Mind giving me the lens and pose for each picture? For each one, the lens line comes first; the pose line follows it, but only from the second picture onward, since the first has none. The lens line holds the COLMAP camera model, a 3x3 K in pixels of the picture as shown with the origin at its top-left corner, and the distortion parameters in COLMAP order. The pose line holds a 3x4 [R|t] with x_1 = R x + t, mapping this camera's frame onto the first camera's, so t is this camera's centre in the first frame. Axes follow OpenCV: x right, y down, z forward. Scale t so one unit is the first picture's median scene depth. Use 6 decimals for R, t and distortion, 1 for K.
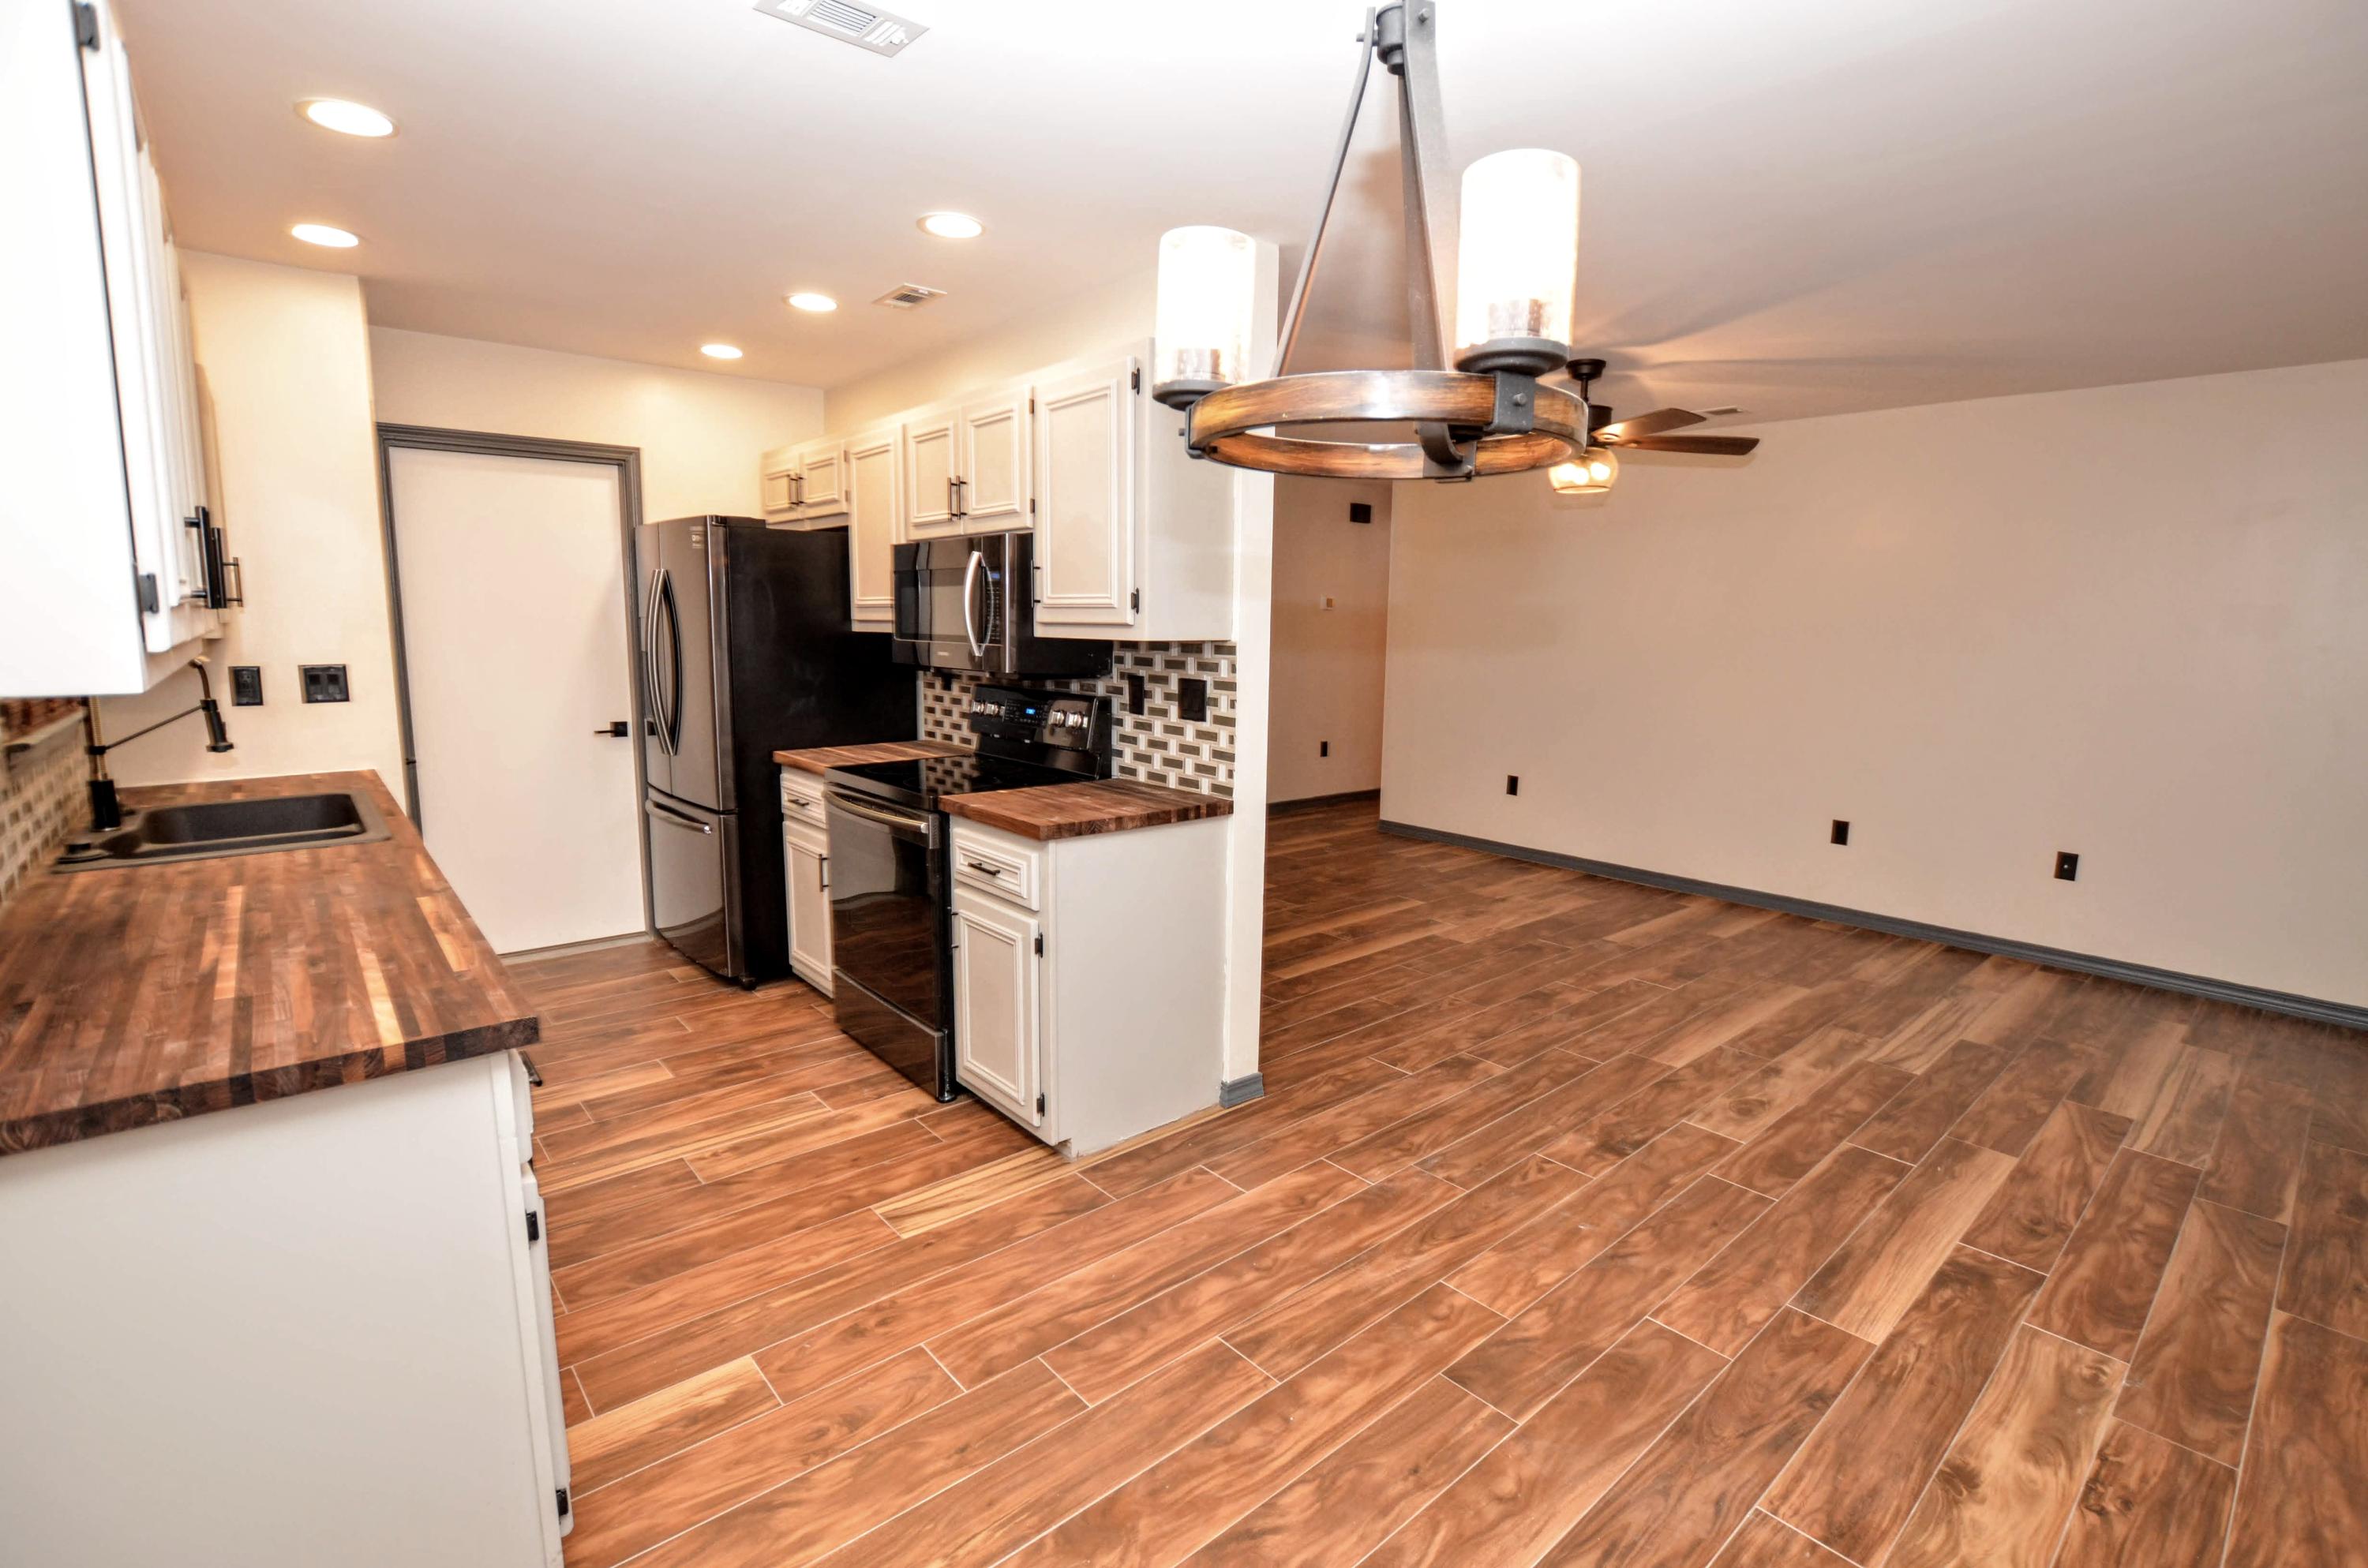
lens RADIAL K [[1082.3, 0, 1196.0], [0, 1082.3, 780.8], [0, 0, 1]] dist [-0.029731, 0.002983]
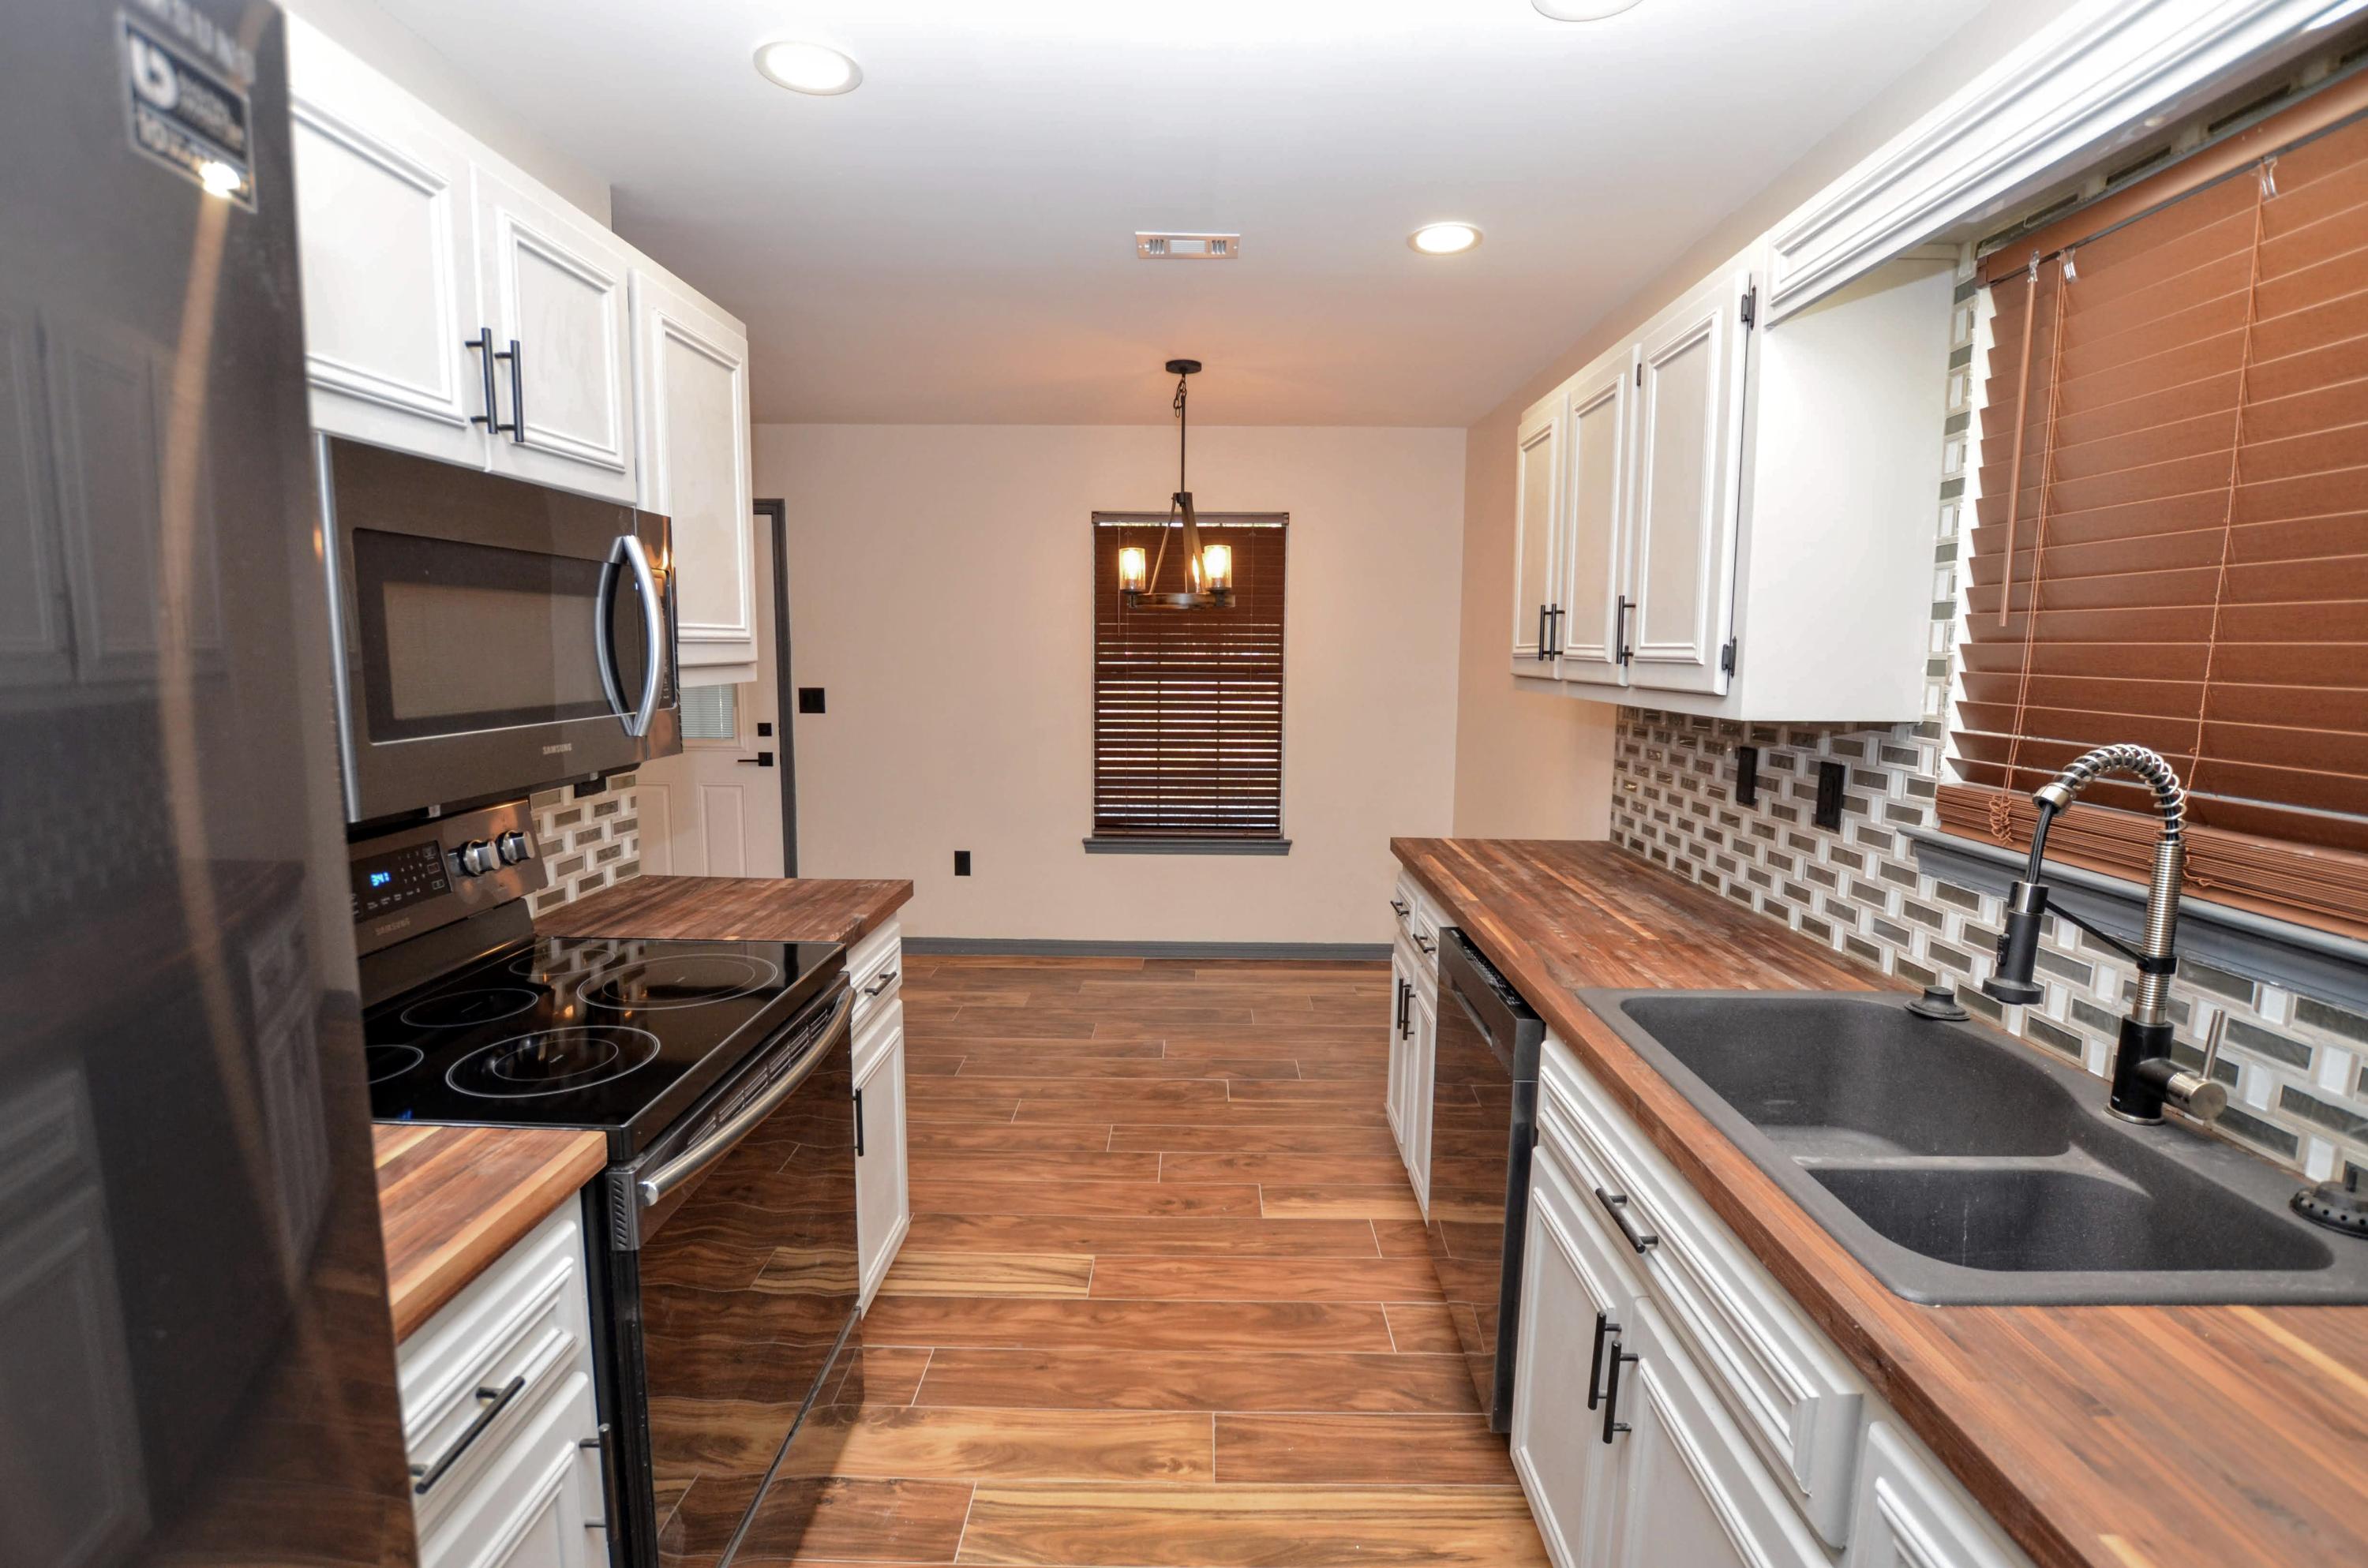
lens RADIAL K [[1082.3, 0, 1192.5], [0, 1082.3, 774.6], [0, 0, 1]] dist [-0.029731, 0.002983]
pose [[-0.749250, -0.098997, 0.654847, -0.752856], [0.077577, 0.968840, 0.235226, -0.200951], [-0.657728, 0.227044, -0.718223, 1.216034]]
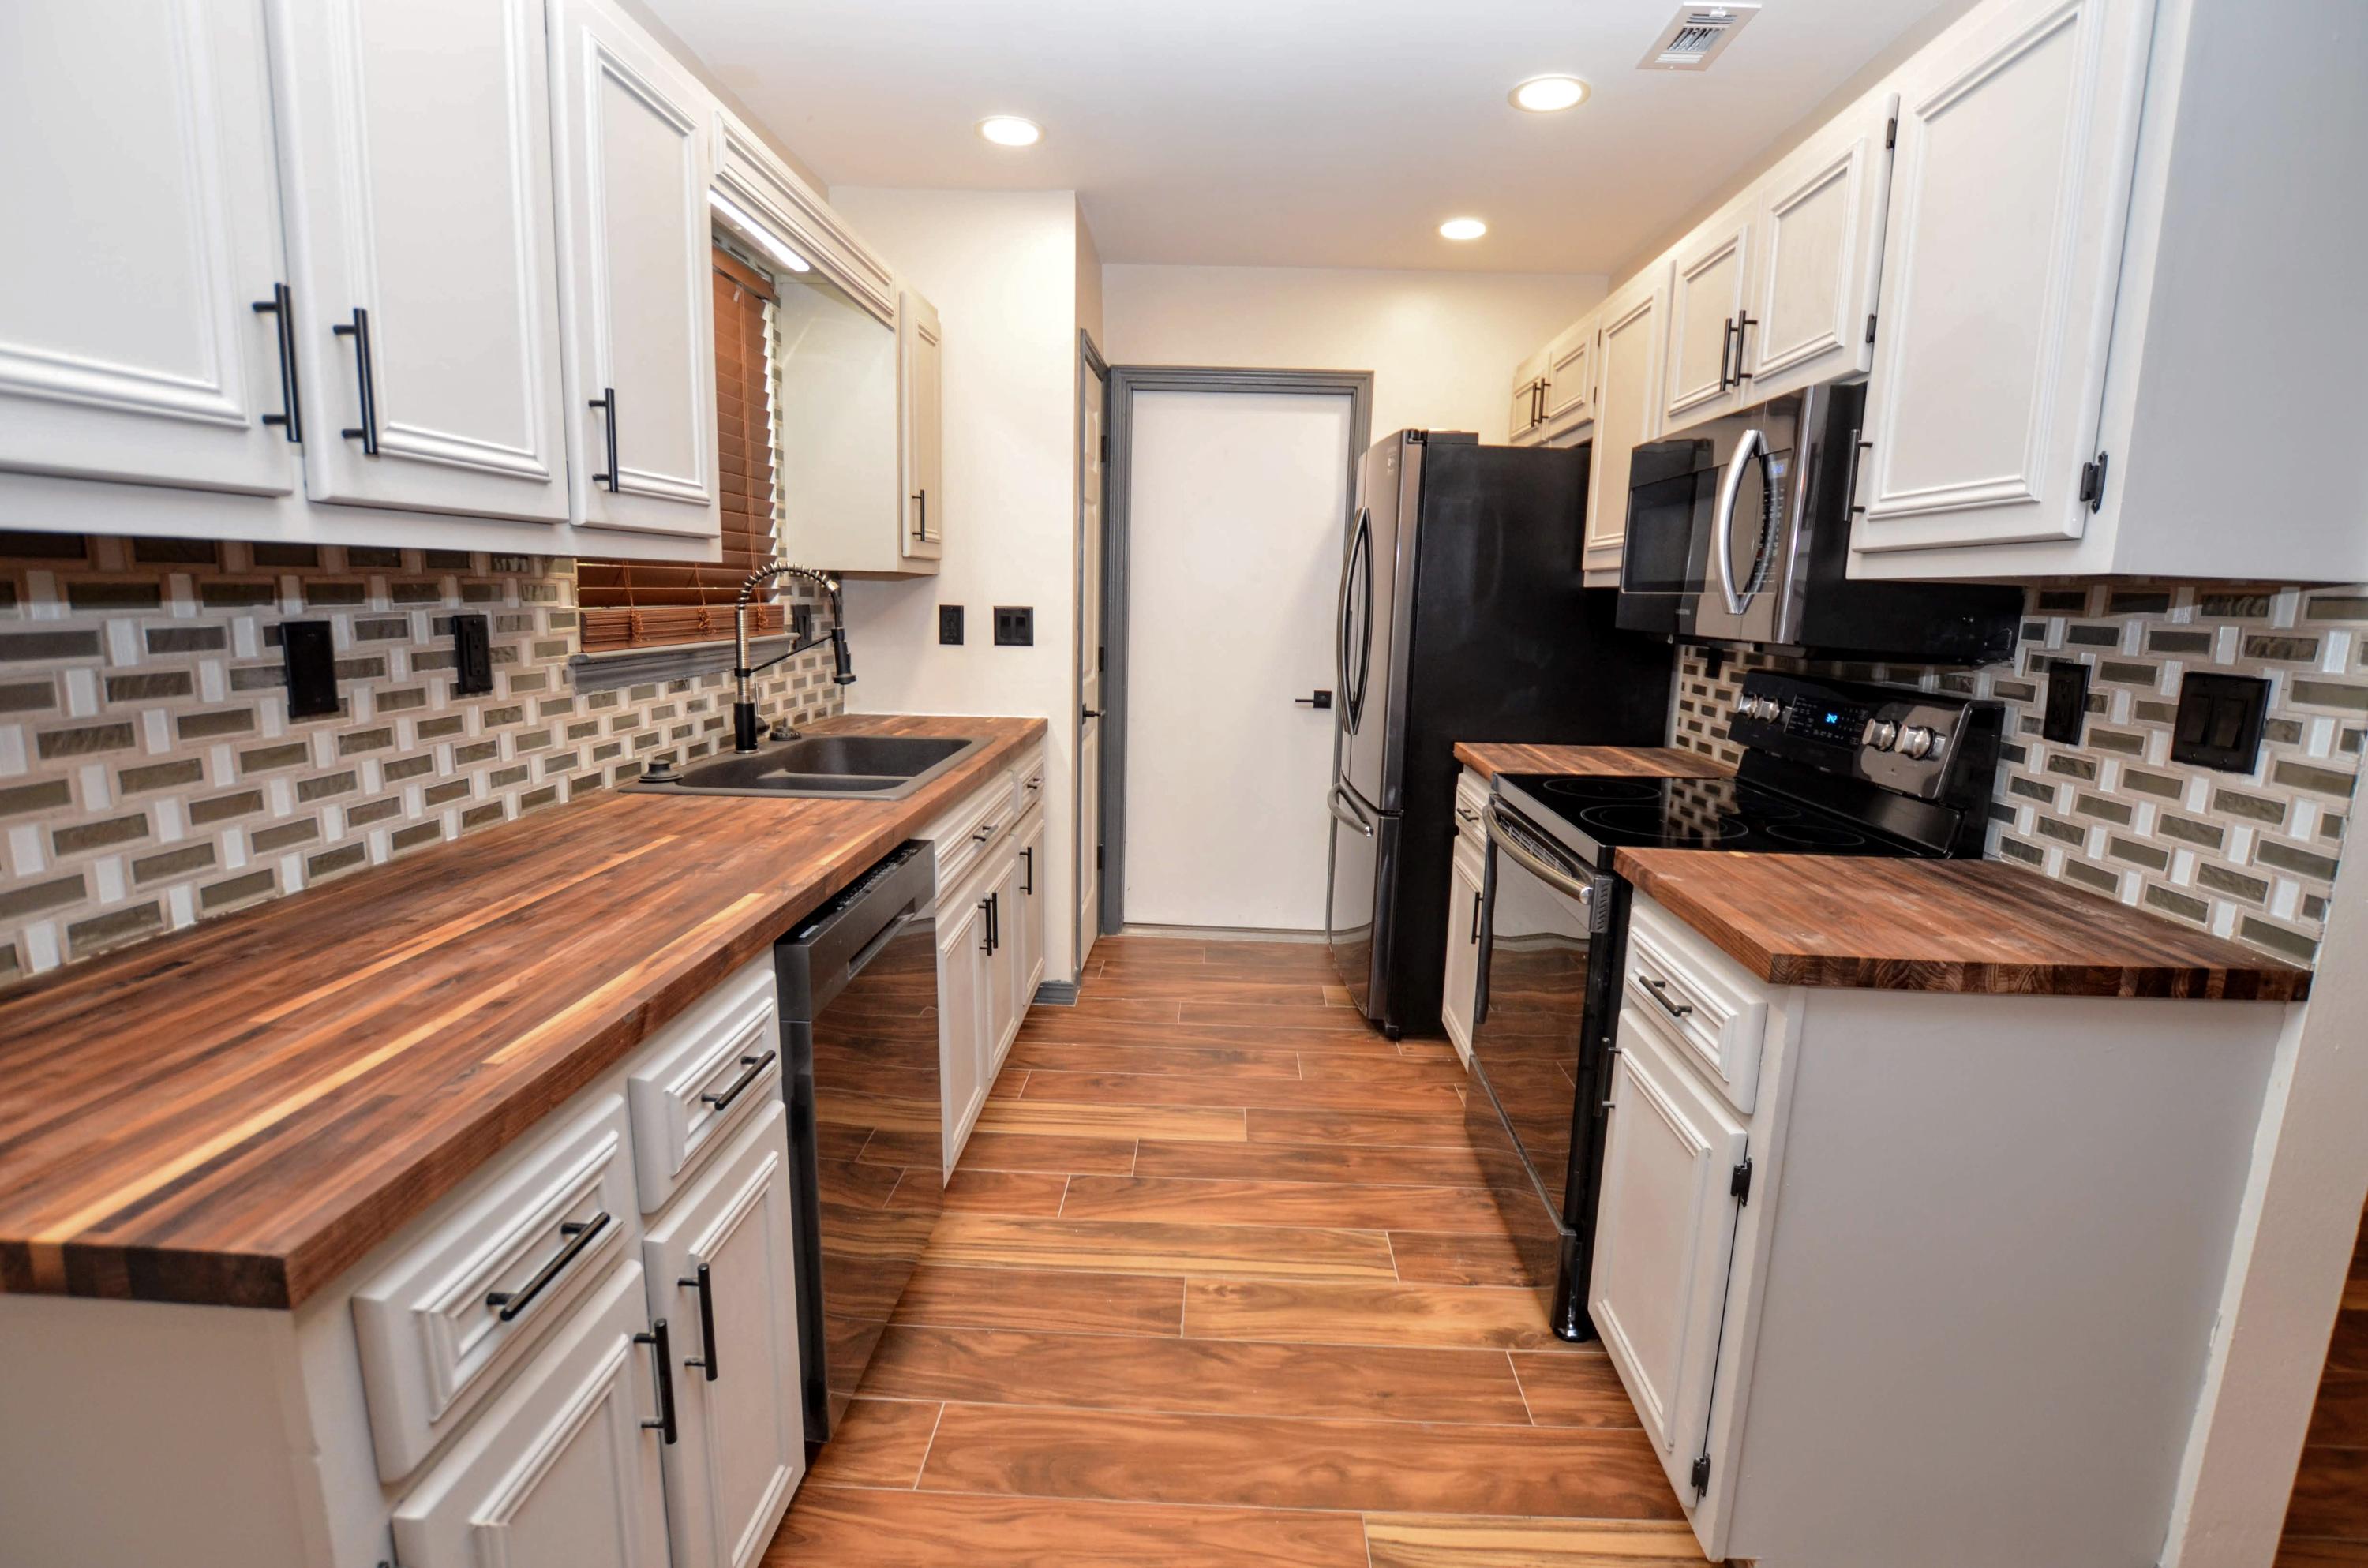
lens RADIAL K [[1082.3, 0, 1193.5], [0, 1082.3, 778.4], [0, 0, 1]] dist [-0.029731, 0.002983]
pose [[0.734636, 0.121565, -0.667482, -0.019917], [-0.118092, 0.991710, 0.050642, -0.023426], [0.668105, 0.041621, 0.742902, 0.387448]]
